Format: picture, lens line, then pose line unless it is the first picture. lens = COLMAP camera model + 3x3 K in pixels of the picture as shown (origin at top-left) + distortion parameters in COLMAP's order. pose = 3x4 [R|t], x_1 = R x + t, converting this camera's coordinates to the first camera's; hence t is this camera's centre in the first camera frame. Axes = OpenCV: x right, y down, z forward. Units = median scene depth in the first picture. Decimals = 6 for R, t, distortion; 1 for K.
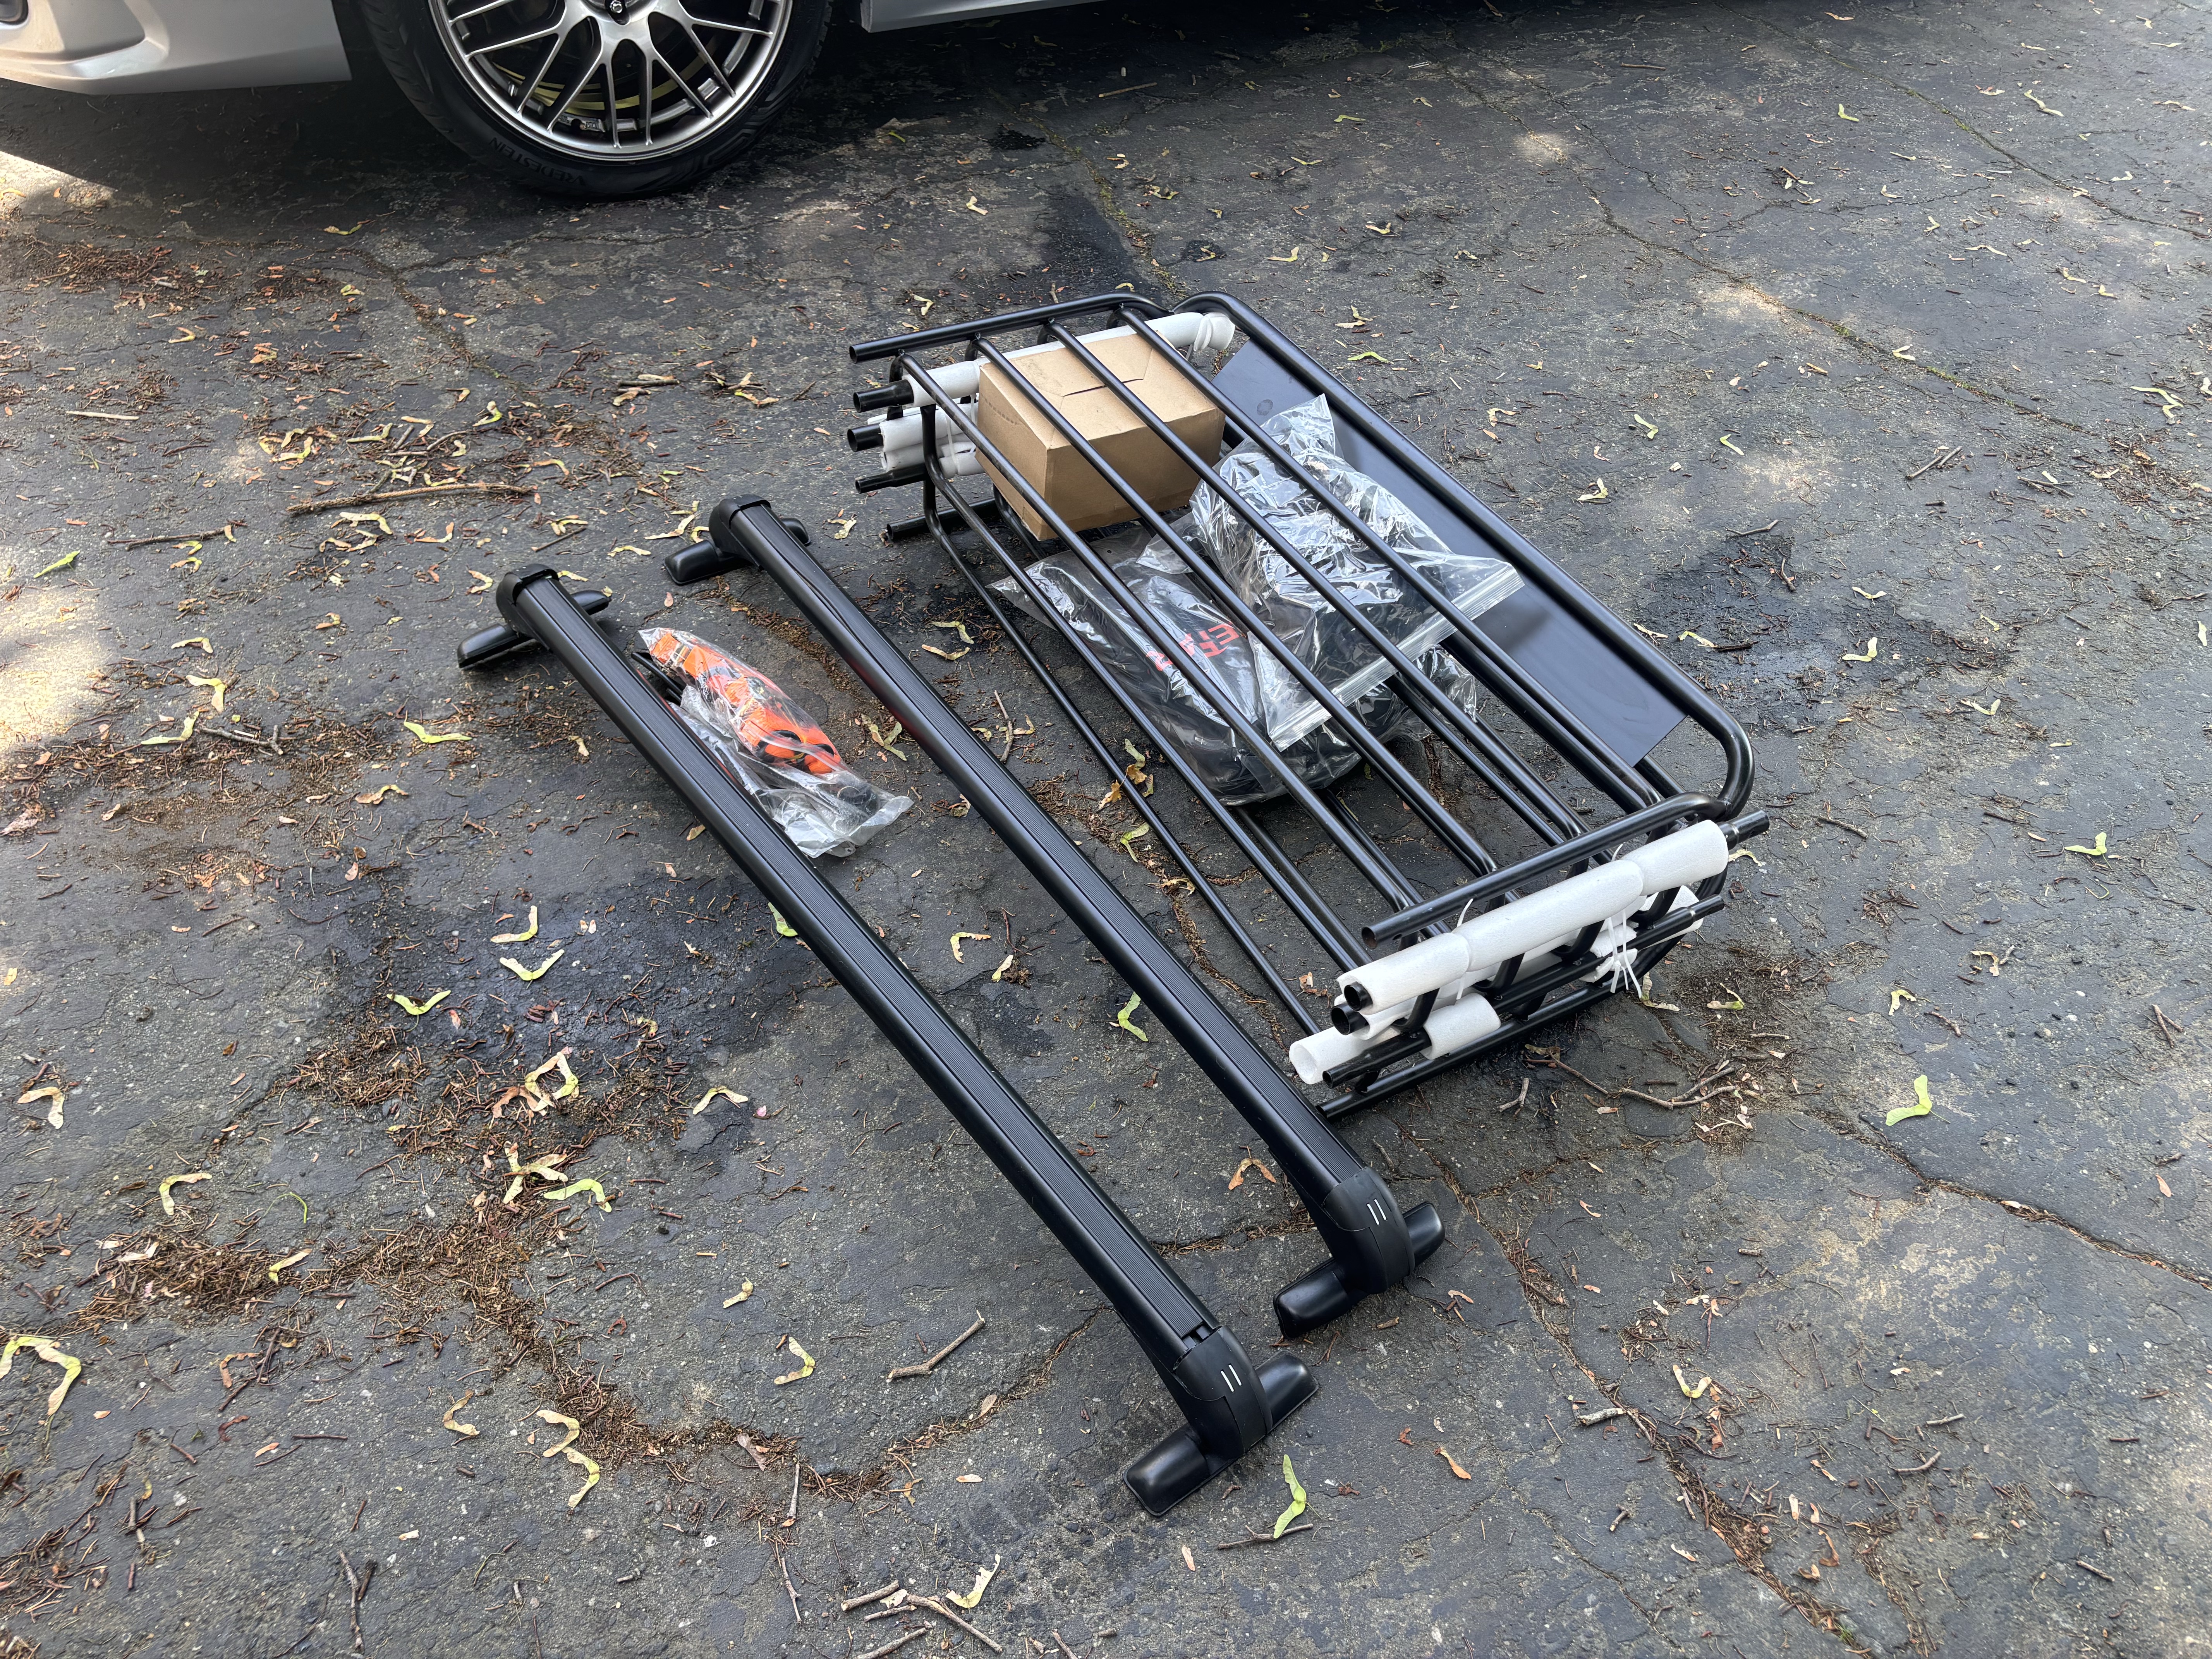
lens RADIAL K [[1682.0, 0, 1104.5], [0, 1682.0, 823.4], [0, 0, 1]] dist [0.046077, -0.051145]
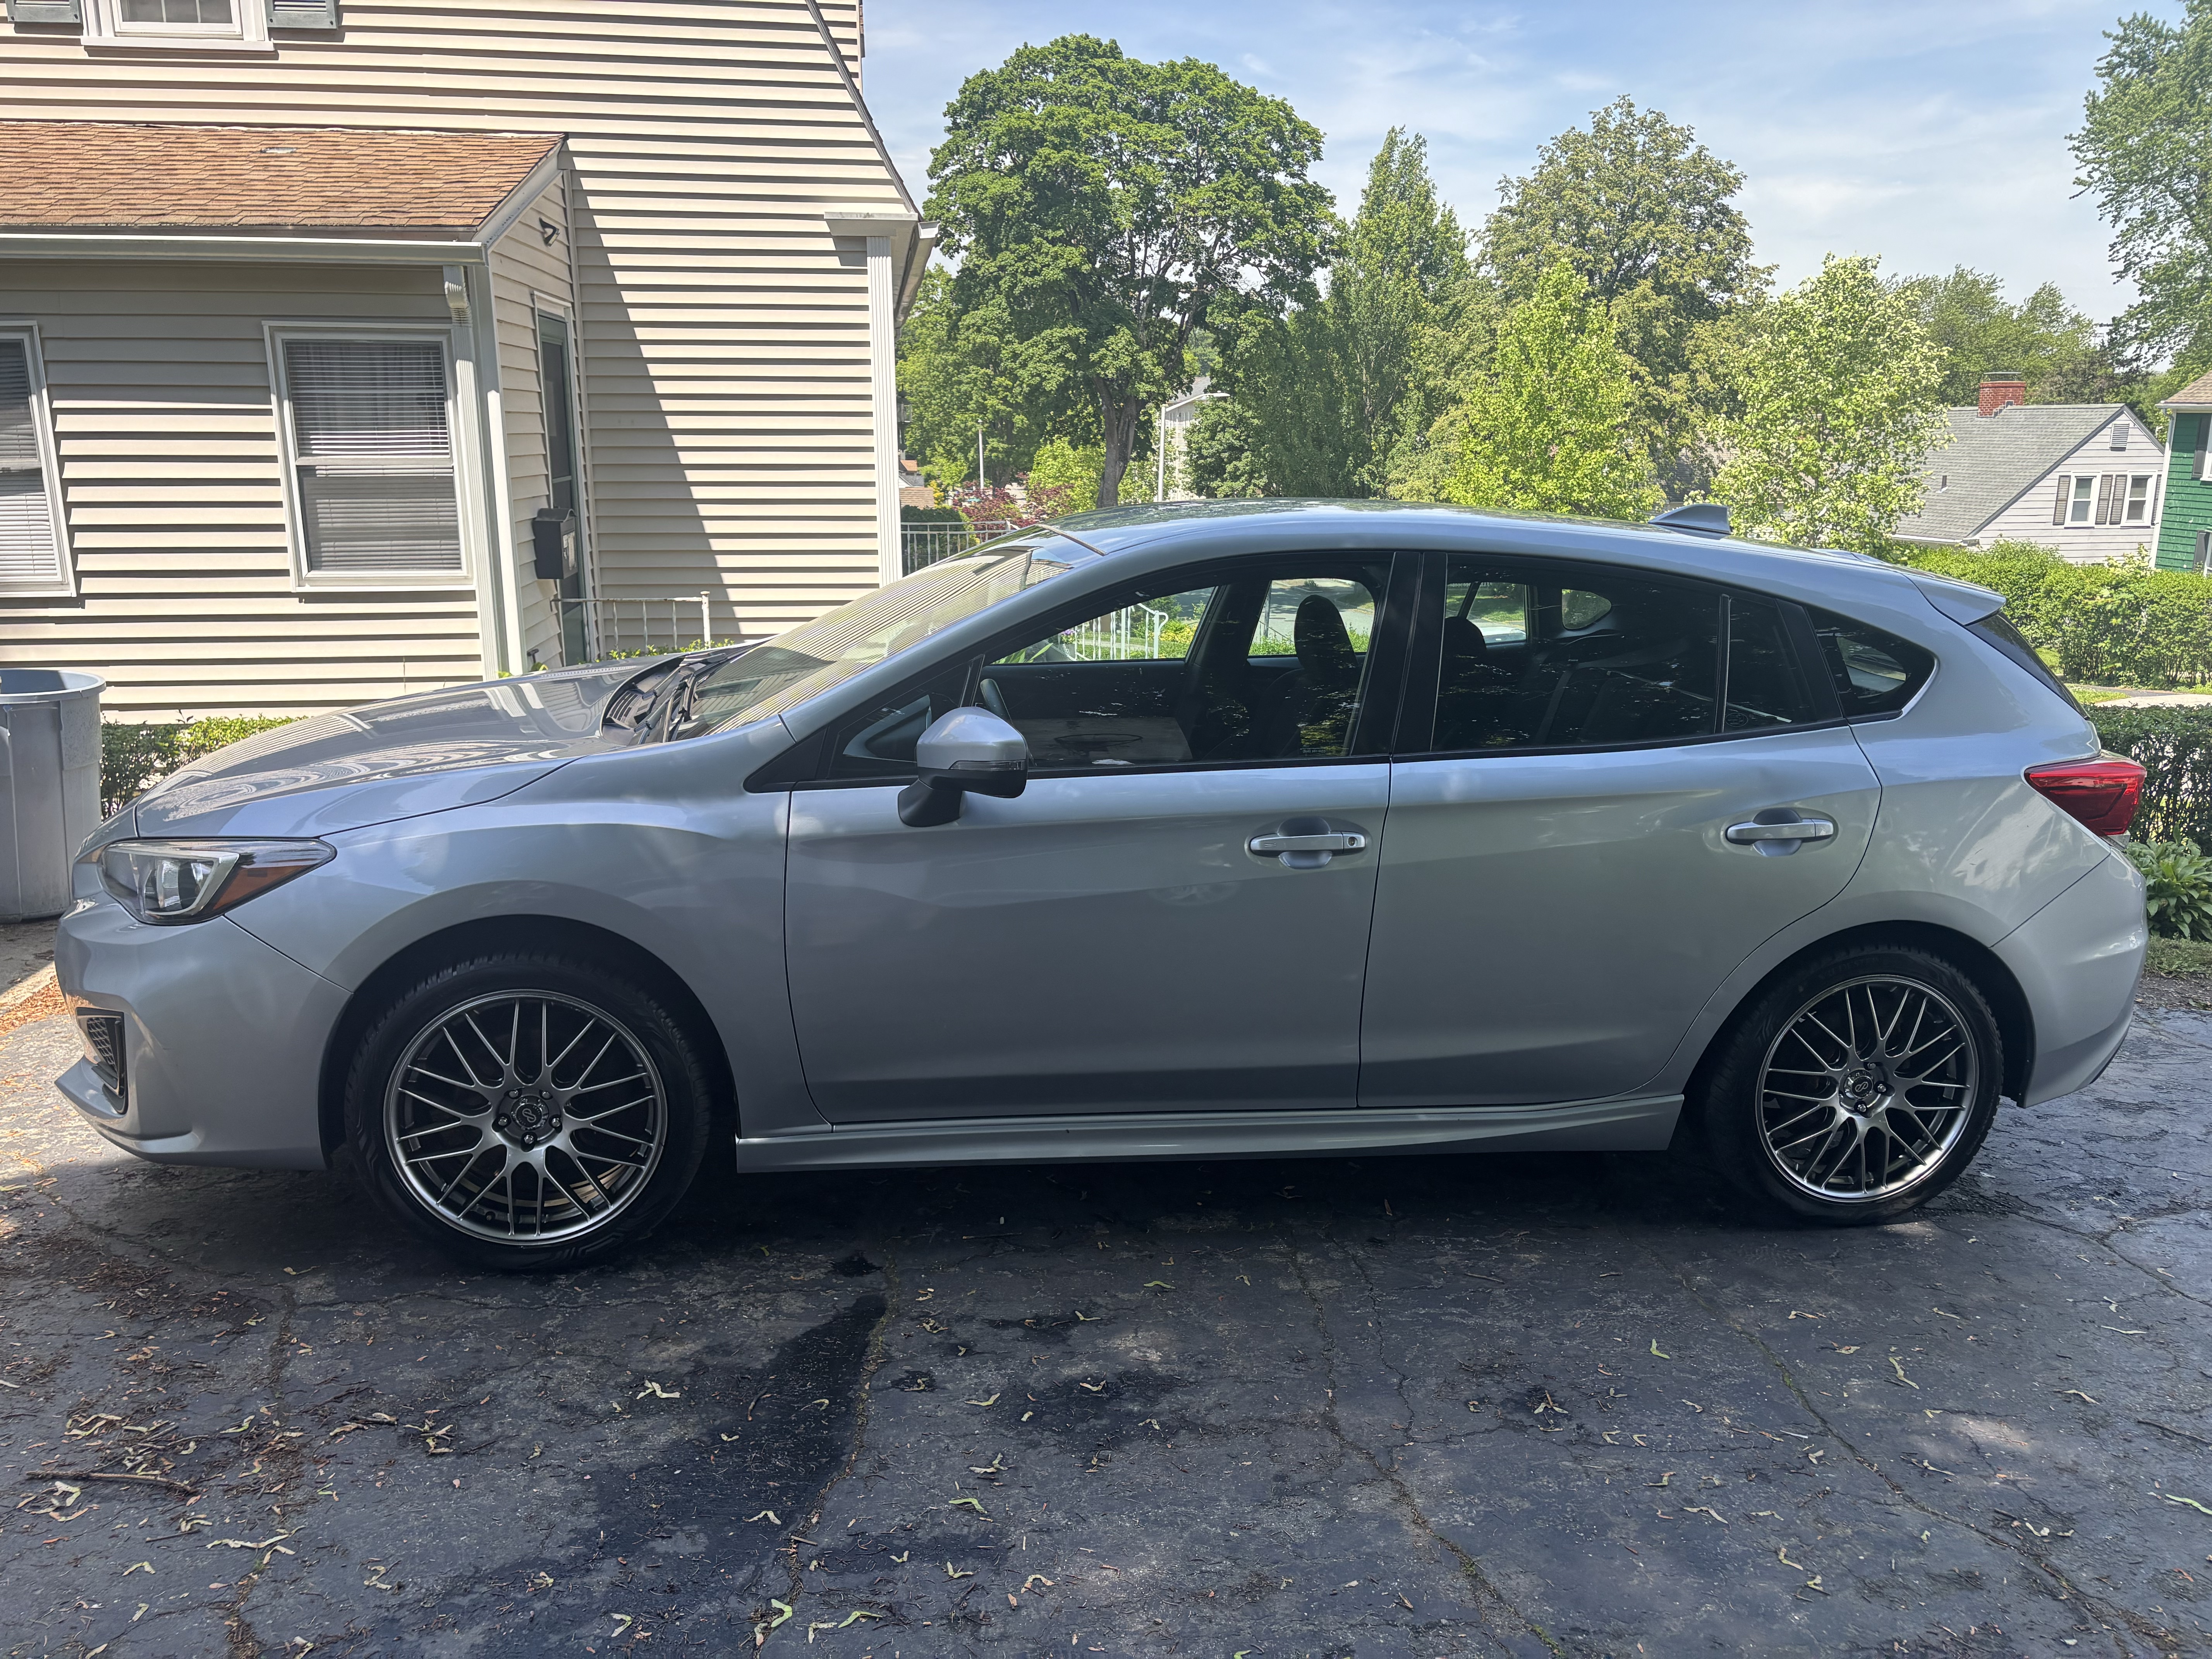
lens RADIAL K [[1682.0, 0, 1104.9], [0, 1682.0, 836.4], [0, 0, 1]] dist [0.046077, -0.051145]
pose [[0.940415, 0.052799, -0.335904, 0.589861], [-0.232228, 0.821321, -0.521059, -0.079113], [0.248373, 0.568018, 0.784644, -0.091030]]
